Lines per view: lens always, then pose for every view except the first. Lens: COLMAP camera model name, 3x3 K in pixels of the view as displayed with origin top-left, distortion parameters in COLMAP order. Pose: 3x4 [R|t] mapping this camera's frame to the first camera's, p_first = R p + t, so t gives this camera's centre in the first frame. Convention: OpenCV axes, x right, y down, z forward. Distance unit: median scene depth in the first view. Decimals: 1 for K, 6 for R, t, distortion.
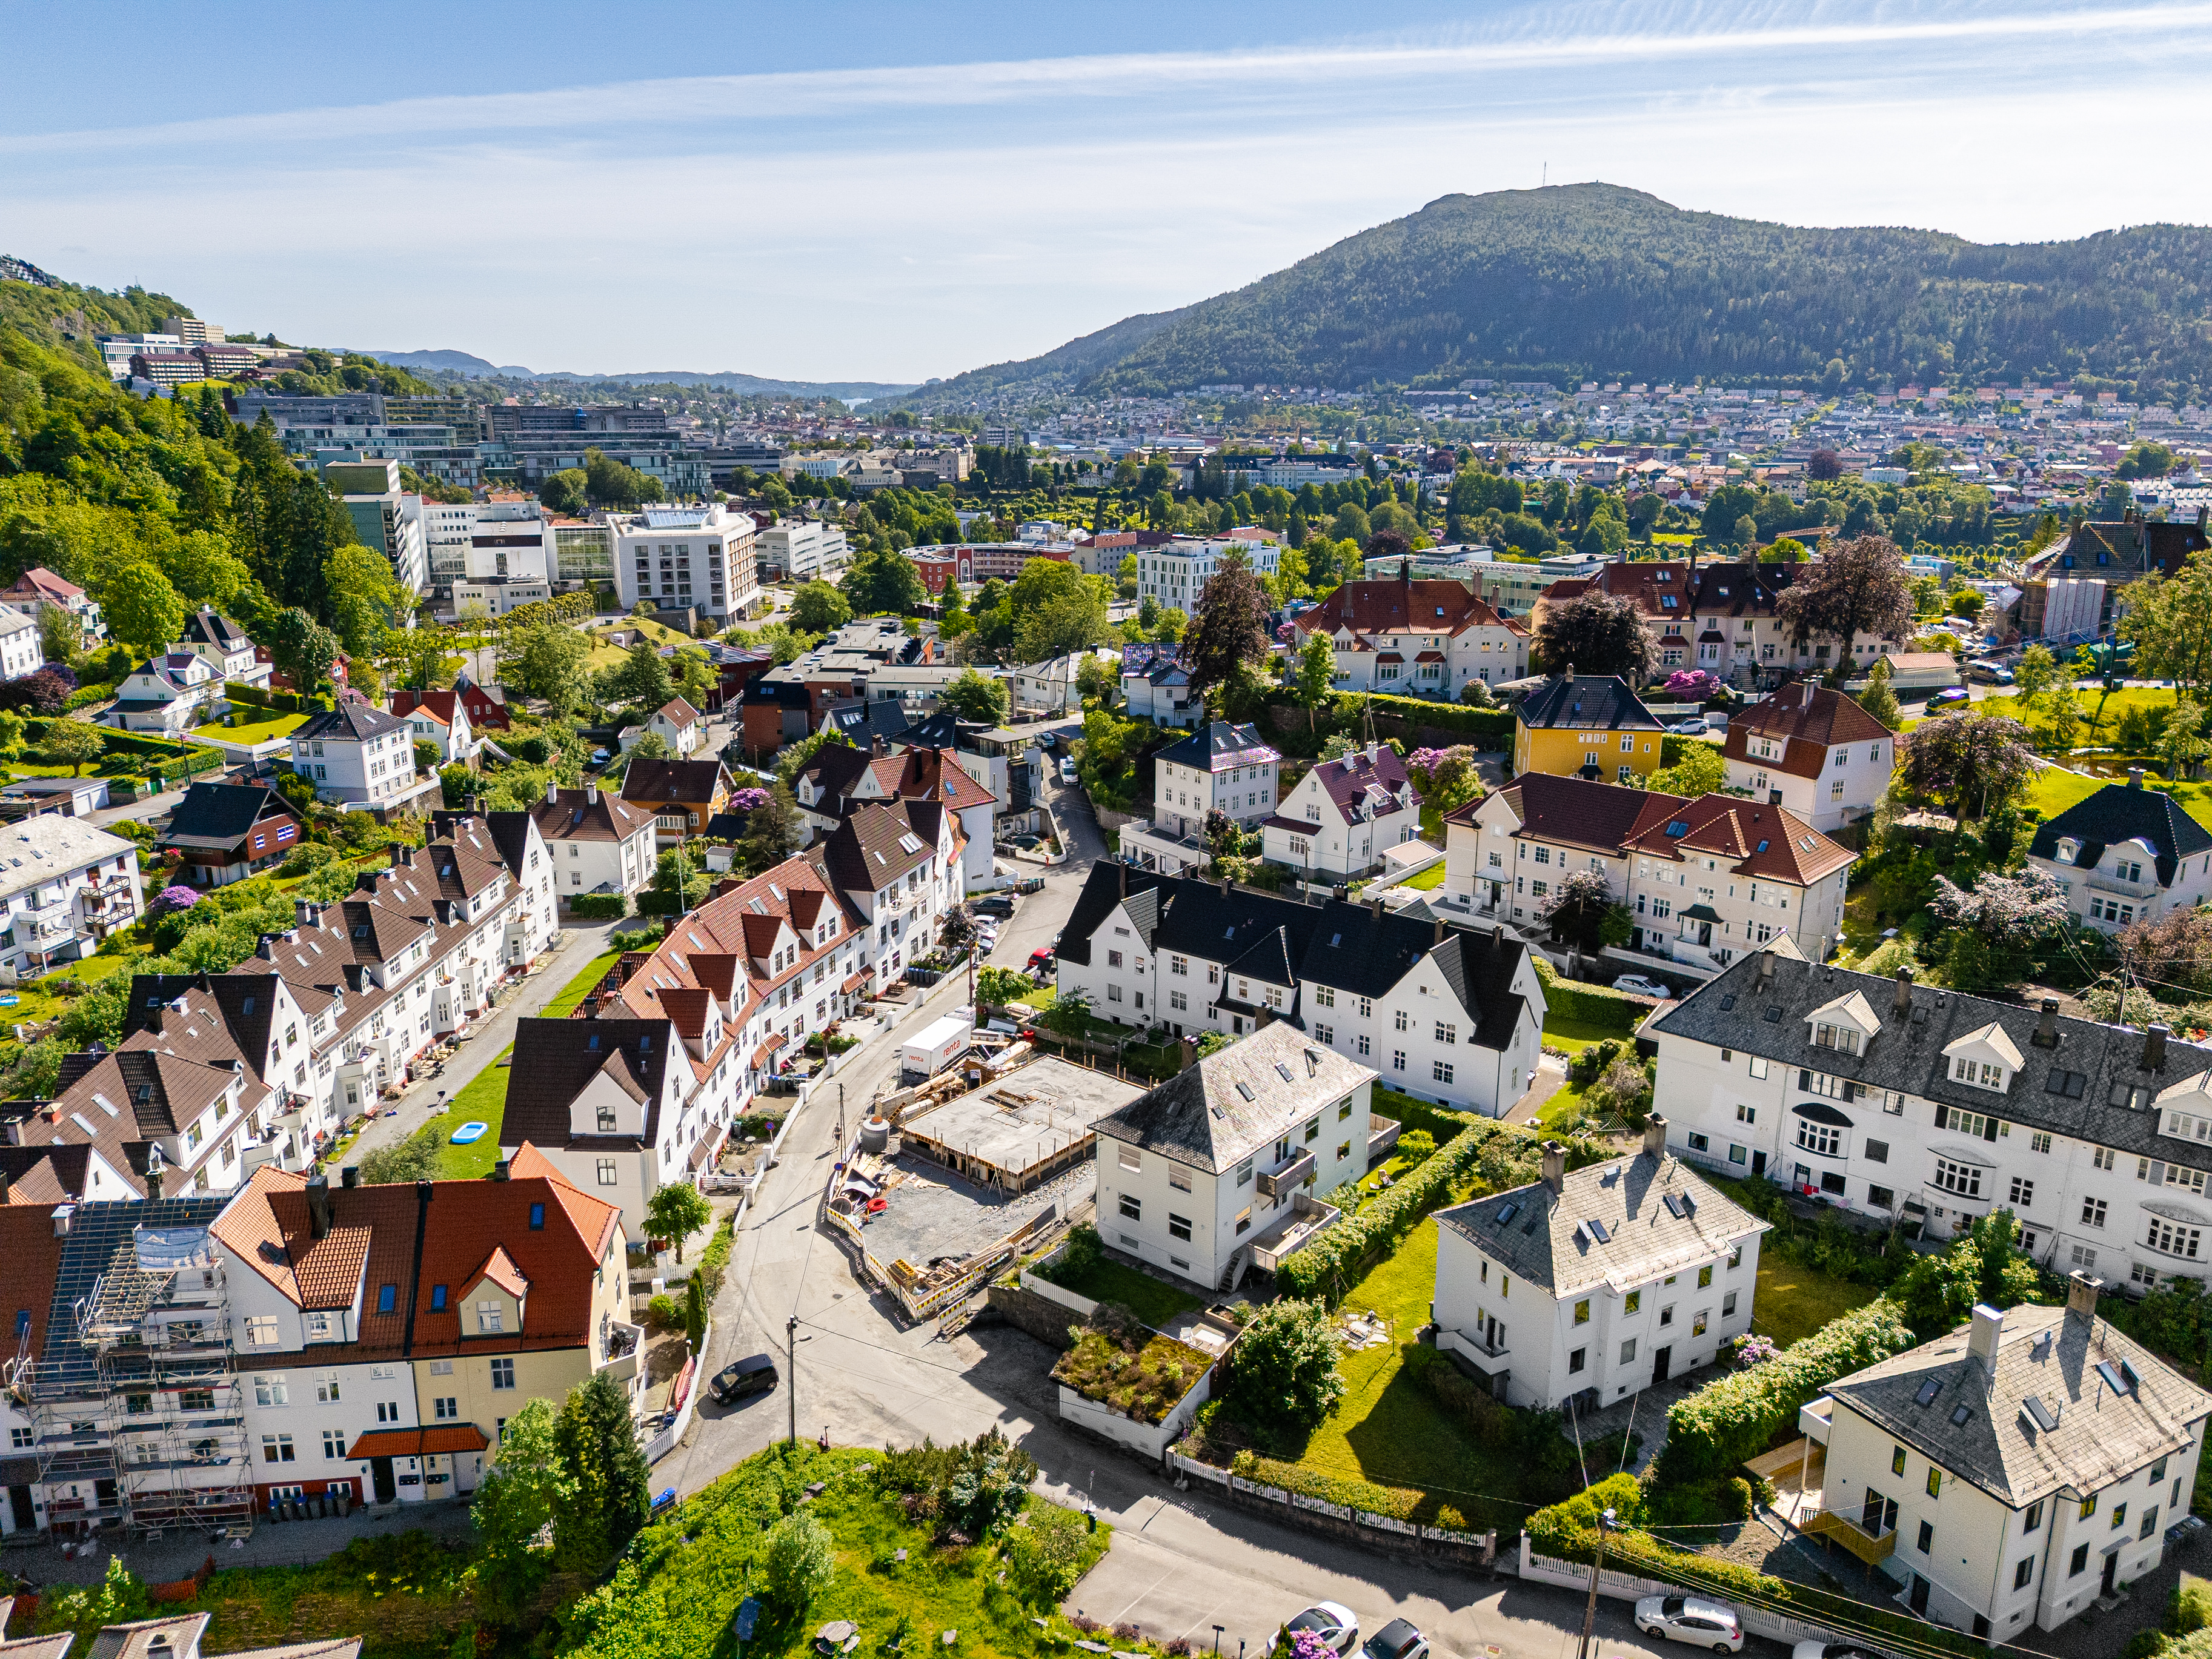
lens RADIAL K [[1624.1, 0, 1113.7], [0, 1624.1, 824.4], [0, 0, 1]] dist [0.077304, -0.072519]
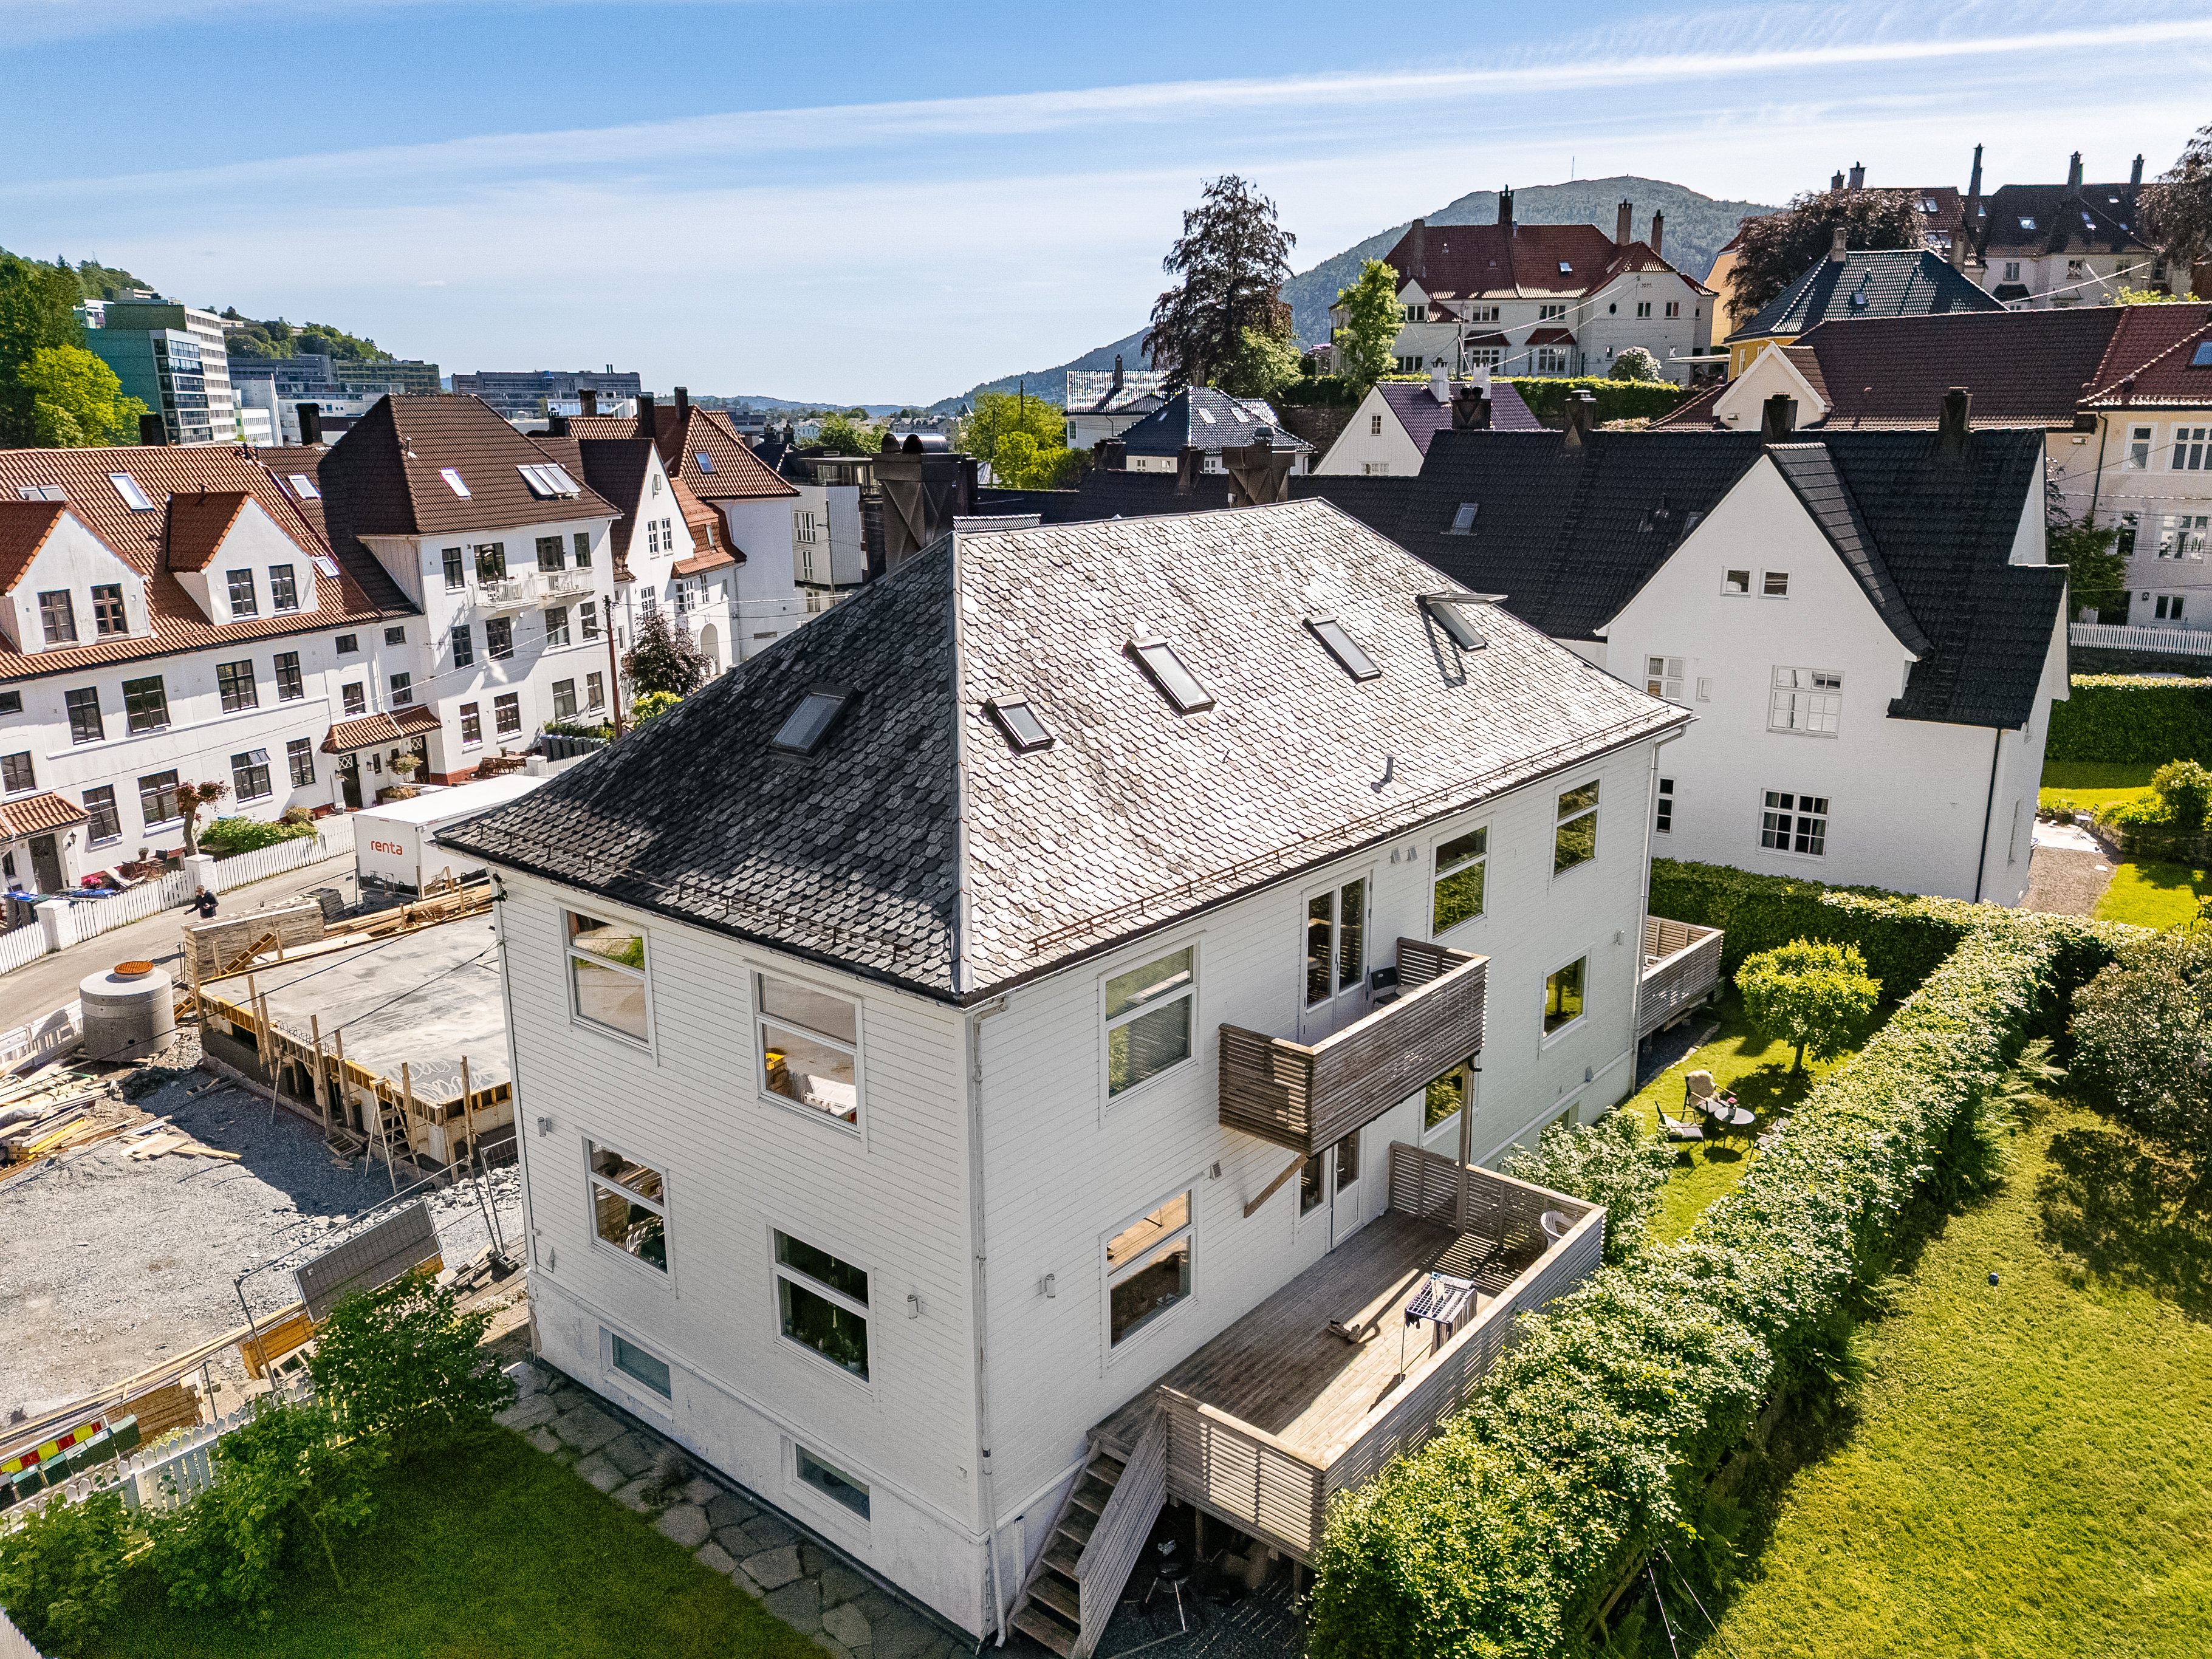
lens RADIAL K [[1625.7, 0, 1112.9], [0, 1625.7, 829.6], [0, 0, 1]] dist [0.066354, -0.066536]
pose [[0.999812, -0.008686, -0.017361, 0.076603], [0.008477, 0.999891, -0.012057, 0.186092], [0.017464, 0.011907, 0.999777, 0.775502]]
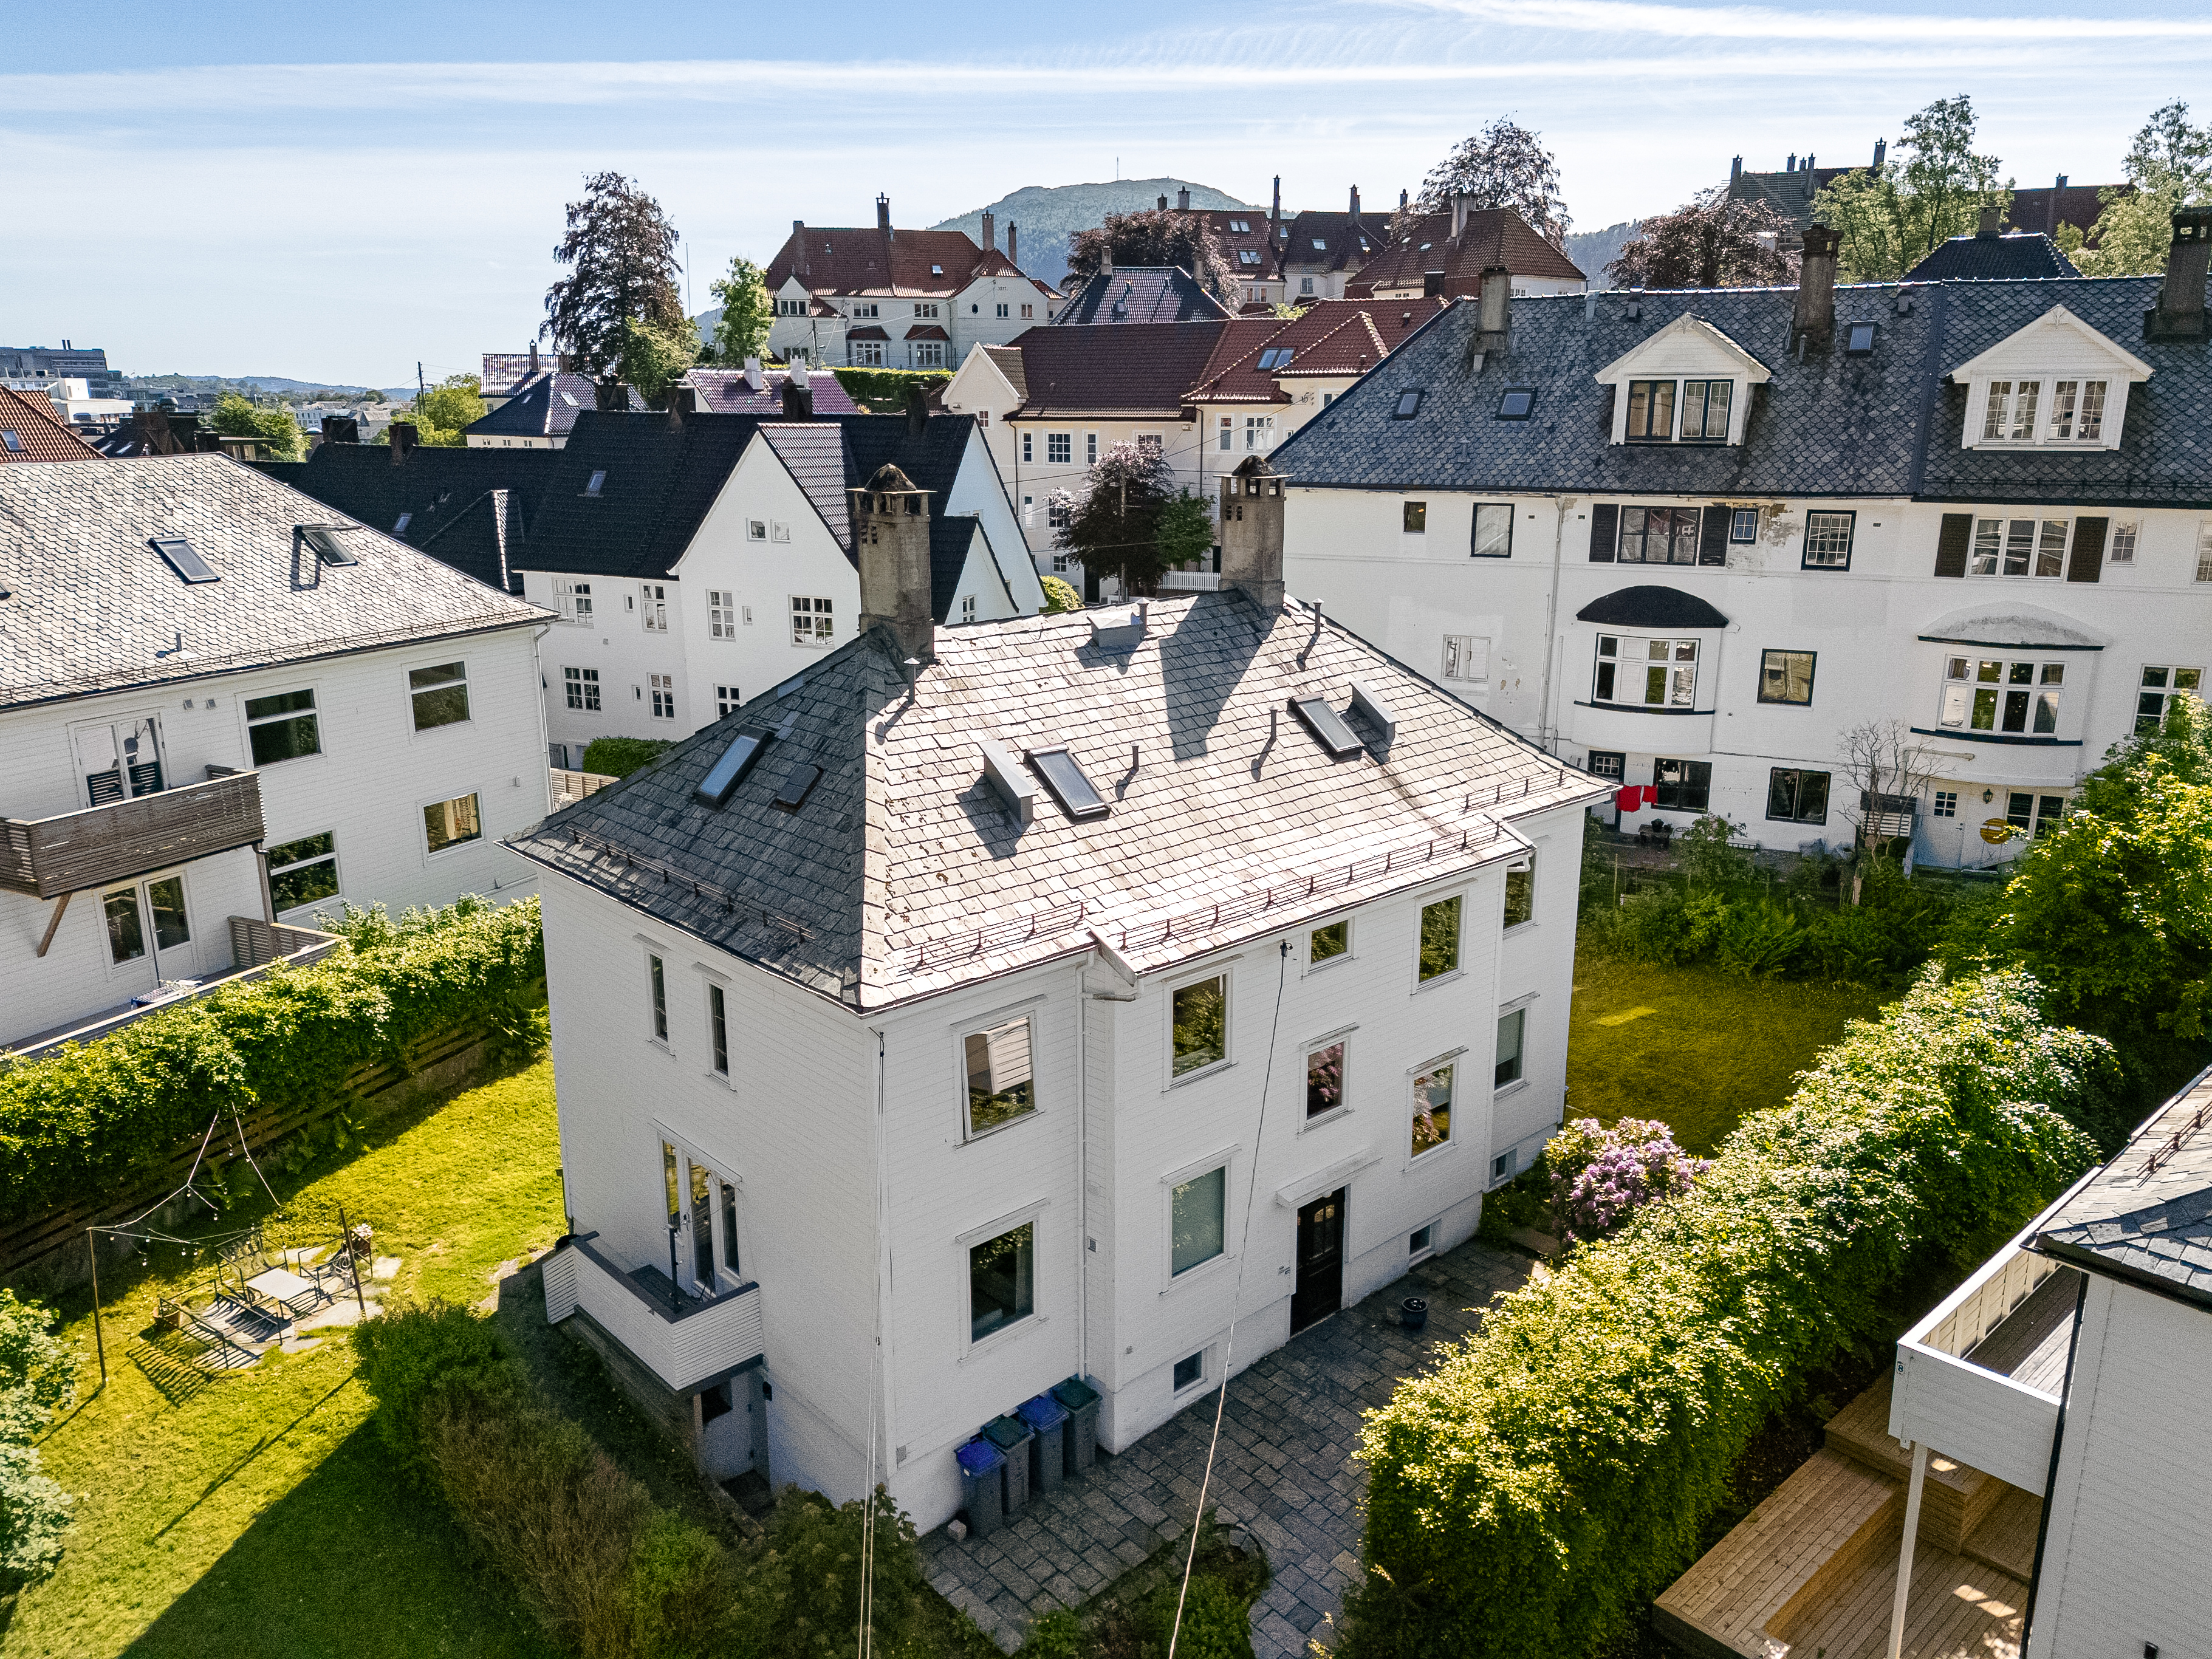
lens RADIAL K [[1623.9, 0, 1113.7], [0, 1623.9, 824.4], [0, 0, 1]] dist [0.077304, -0.072519]
pose [[0.972453, -0.065924, 0.223581, 0.213487], [0.067558, 0.997715, 0.000341, 0.222712], [-0.223092, 0.014773, 0.974685, 0.649932]]
